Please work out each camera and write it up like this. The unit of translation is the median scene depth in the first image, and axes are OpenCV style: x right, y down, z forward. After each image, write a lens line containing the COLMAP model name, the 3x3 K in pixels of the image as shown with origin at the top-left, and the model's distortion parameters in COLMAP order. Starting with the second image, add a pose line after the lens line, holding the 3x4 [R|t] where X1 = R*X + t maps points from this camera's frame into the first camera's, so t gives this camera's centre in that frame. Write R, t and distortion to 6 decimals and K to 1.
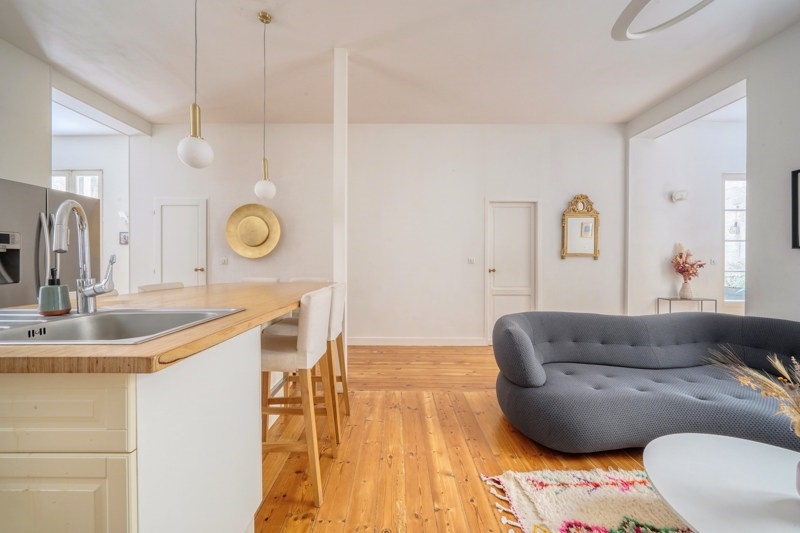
lens RADIAL K [[299.7, 0, 396.9], [0, 299.7, 260.5], [0, 0, 1]] dist [-0.003577, -0.000215]
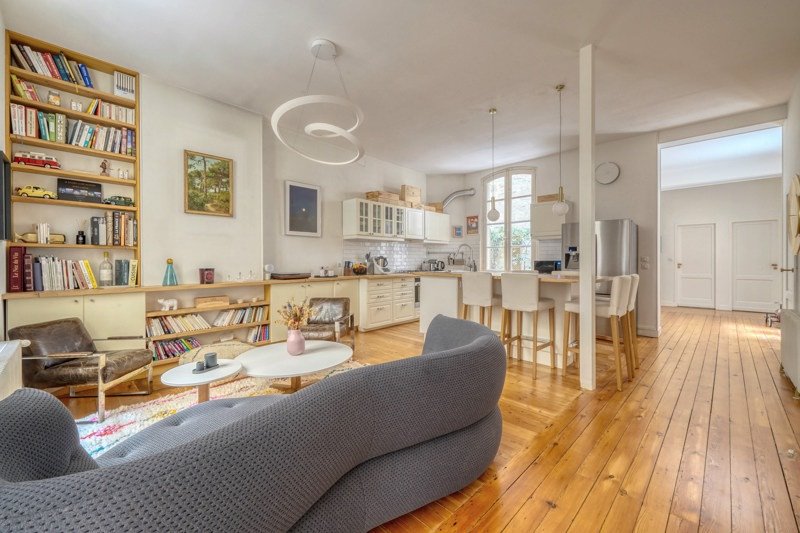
lens RADIAL K [[337.4, 0, 402.6], [0, 337.4, 263.6], [0, 0, 1]] dist [-0.004917, -0.000385]
pose [[-0.697346, 0.009094, -0.716677, 0.903850], [-0.001587, 0.999897, 0.014232, 0.003366], [0.716733, 0.011062, -0.697260, 1.148581]]
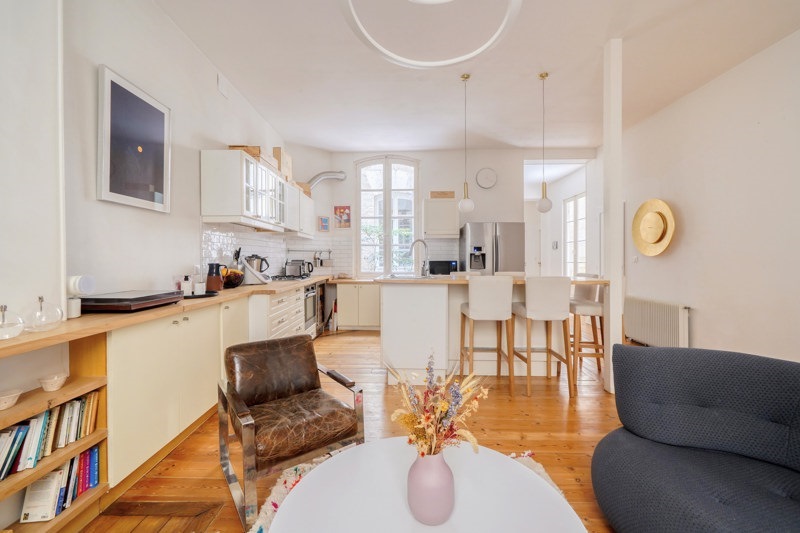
lens RADIAL K [[337.4, 0, 398.3], [0, 337.4, 261.3], [0, 0, 1]] dist [-0.004917, -0.000385]
pose [[-0.020492, 0.008364, -0.999755, 0.785064], [-0.002184, 0.999962, 0.008411, 0.001162], [0.999788, 0.002356, -0.020473, 0.273066]]
